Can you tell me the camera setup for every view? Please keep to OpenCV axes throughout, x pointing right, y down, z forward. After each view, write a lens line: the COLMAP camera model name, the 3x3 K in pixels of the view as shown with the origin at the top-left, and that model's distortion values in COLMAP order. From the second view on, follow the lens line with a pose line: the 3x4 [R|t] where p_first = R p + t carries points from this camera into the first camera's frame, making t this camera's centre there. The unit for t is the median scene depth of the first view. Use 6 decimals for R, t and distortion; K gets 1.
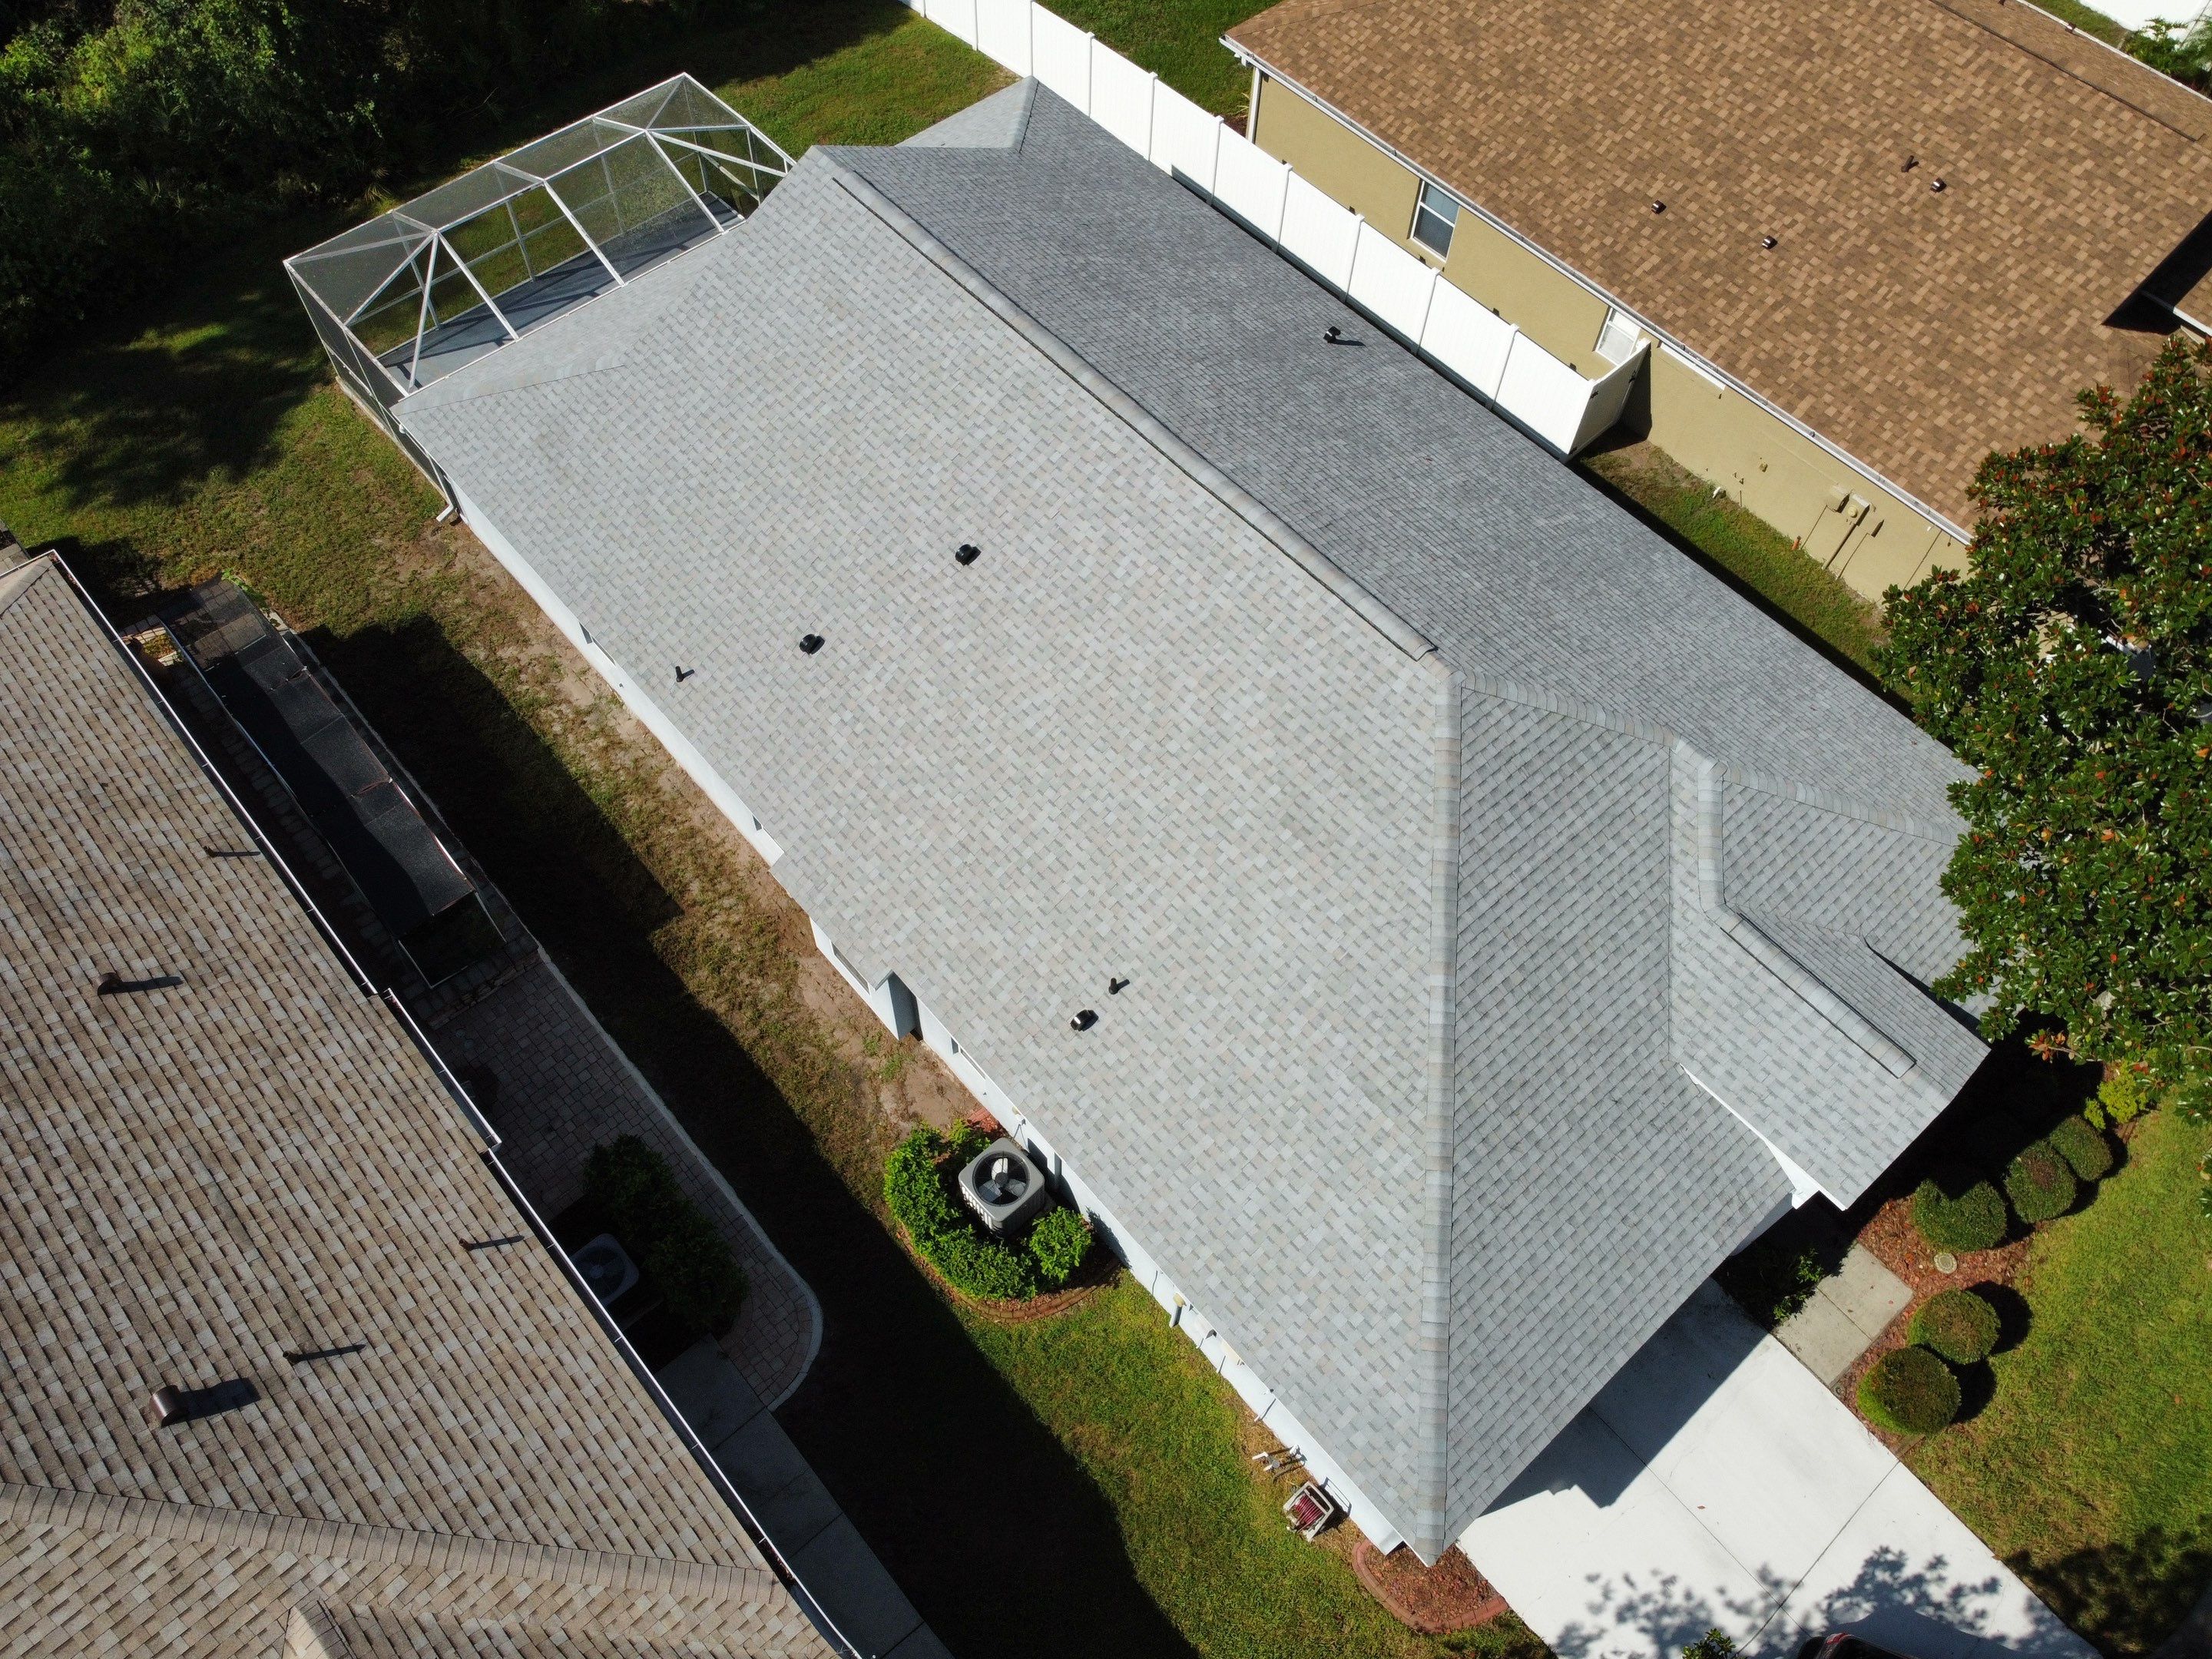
lens RADIAL K [[1668.4, 0, 1086.1], [0, 1668.4, 806.7], [0, 0, 1]] dist [0.020415, -0.023036]
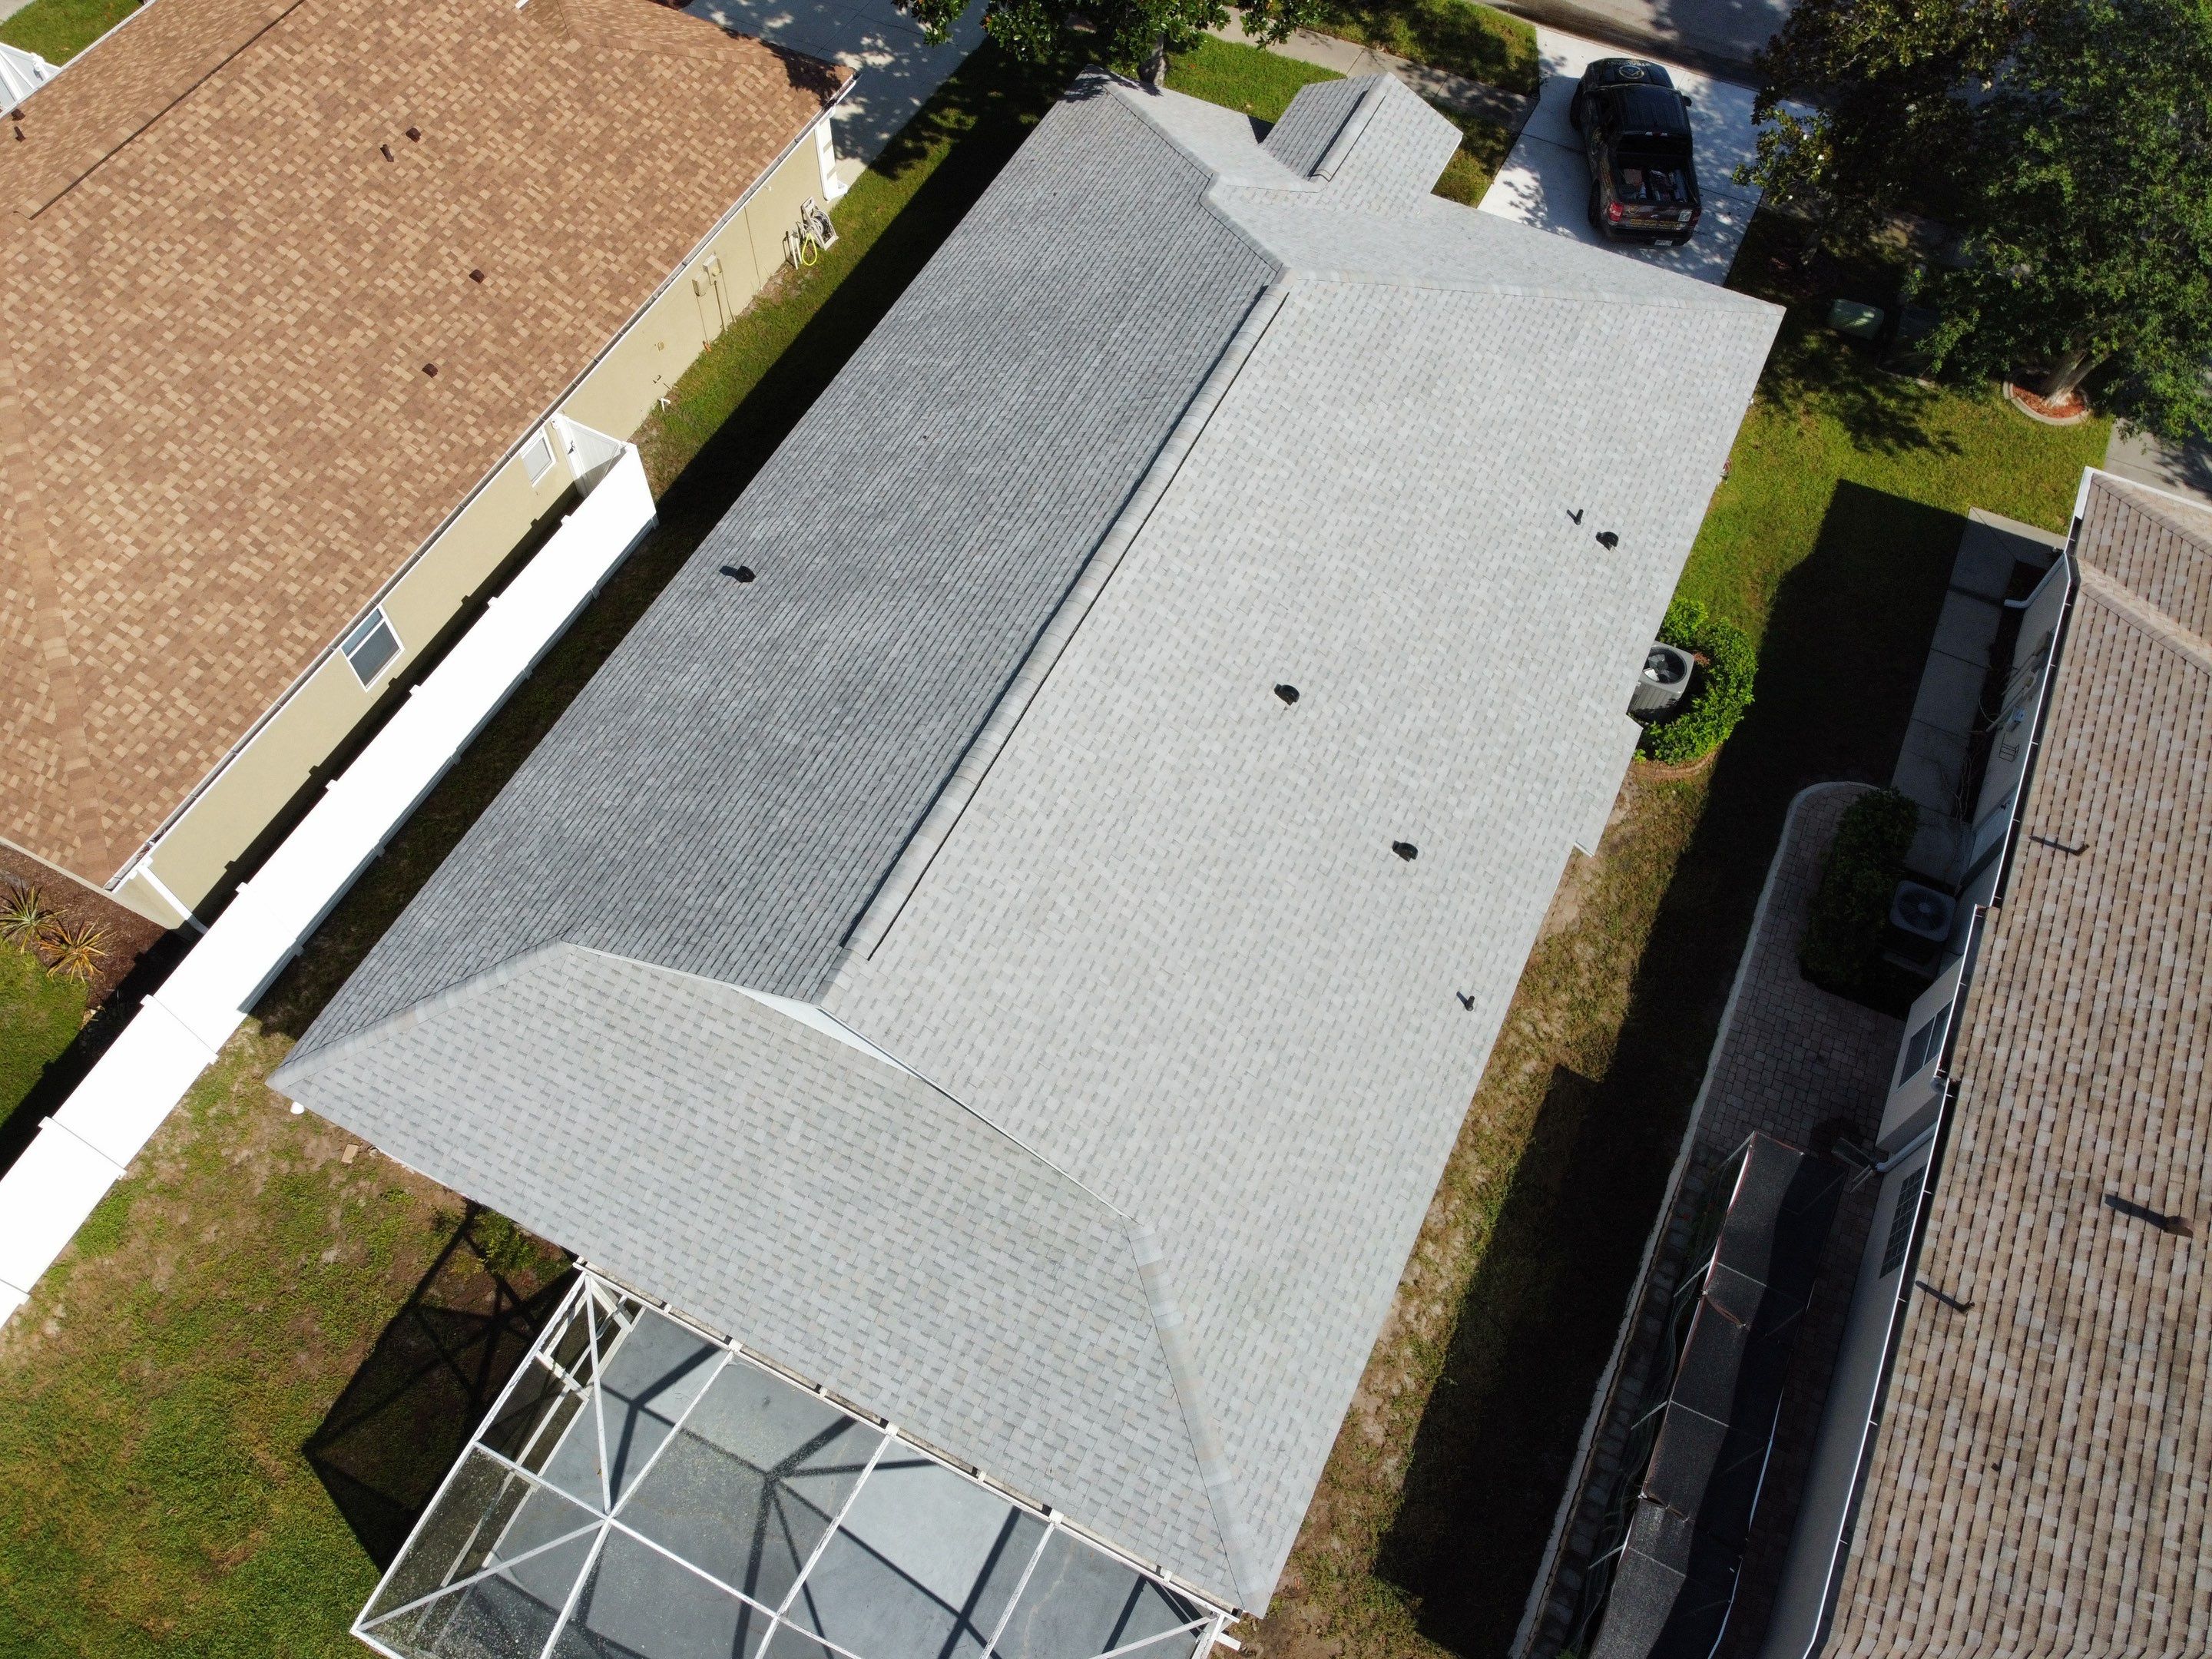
lens RADIAL K [[1668.4, 0, 1082.4], [0, 1668.4, 812.4], [0, 0, 1]] dist [0.020415, -0.023036]
pose [[-0.379770, -0.801021, 0.462753, -0.434861], [0.774197, -0.001399, 0.632943, -0.704687], [-0.506353, 0.598635, 0.620679, 0.426474]]
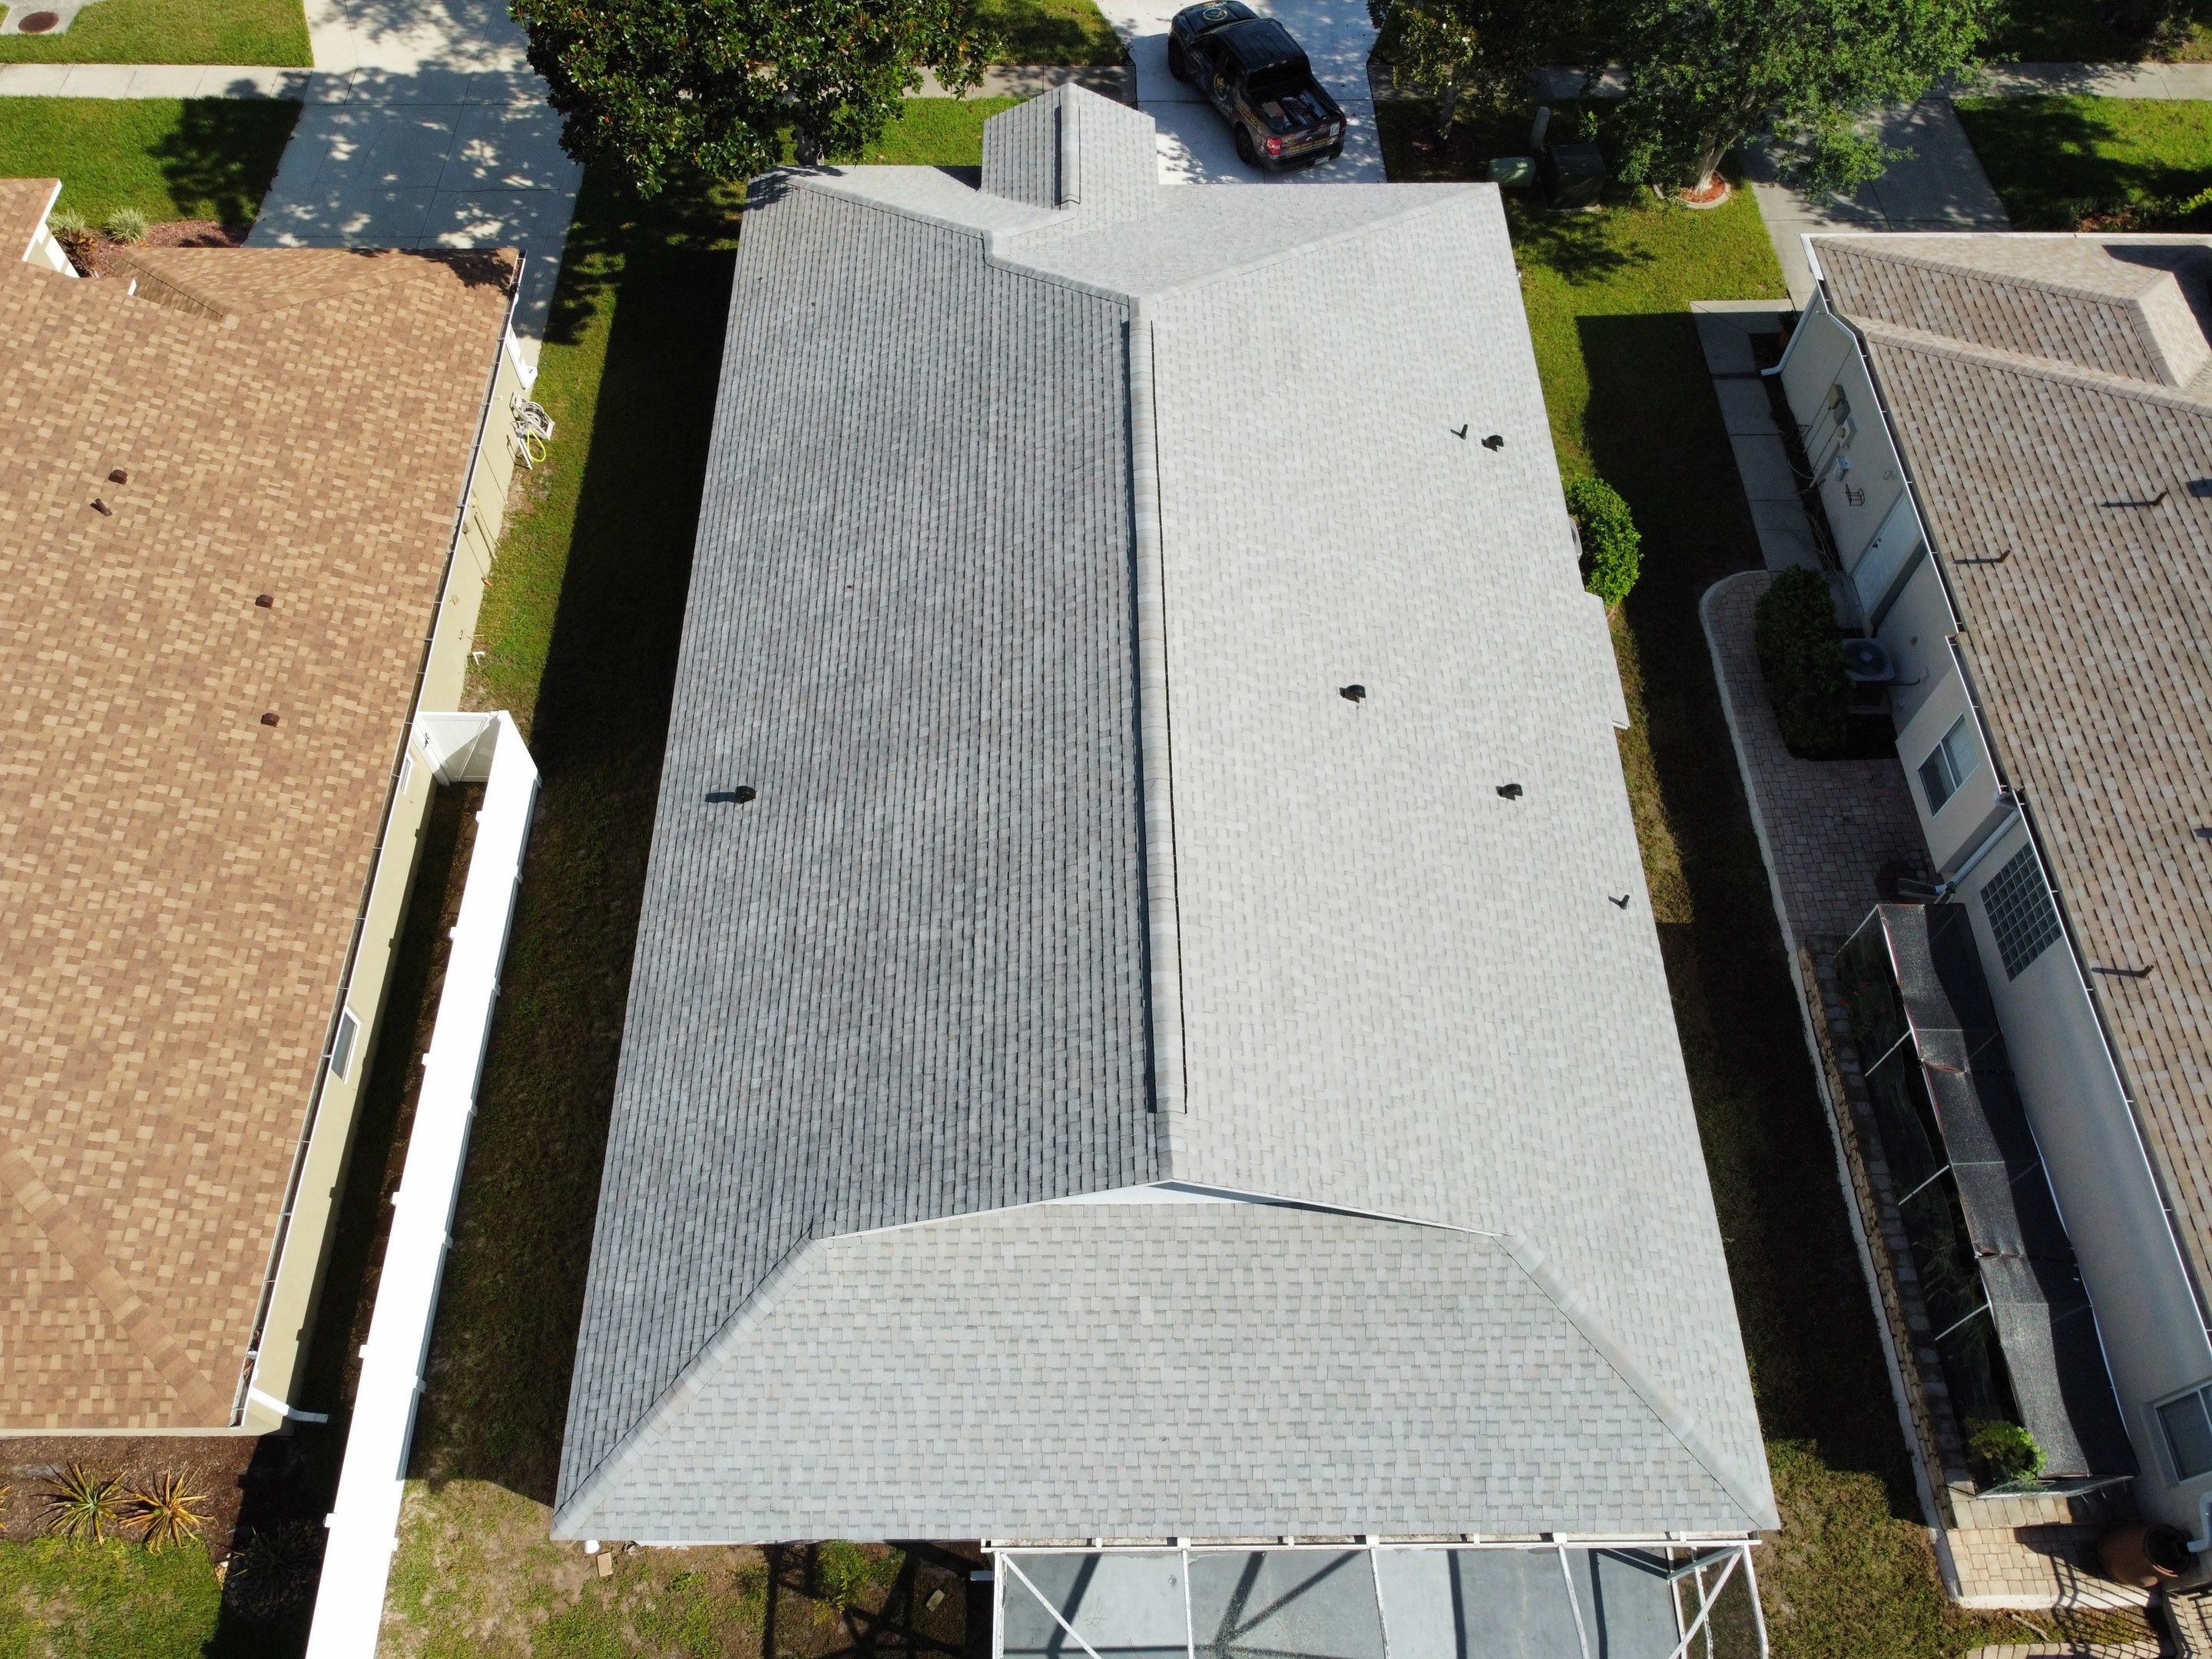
lens RADIAL K [[1668.4, 0, 1082.5], [0, 1668.4, 810.6], [0, 0, 1]] dist [0.020415, -0.023036]
pose [[-0.757527, -0.567015, 0.323493, -0.251591], [0.544405, -0.275256, 0.792374, -0.846040], [-0.360245, 0.776356, 0.517199, 0.513021]]
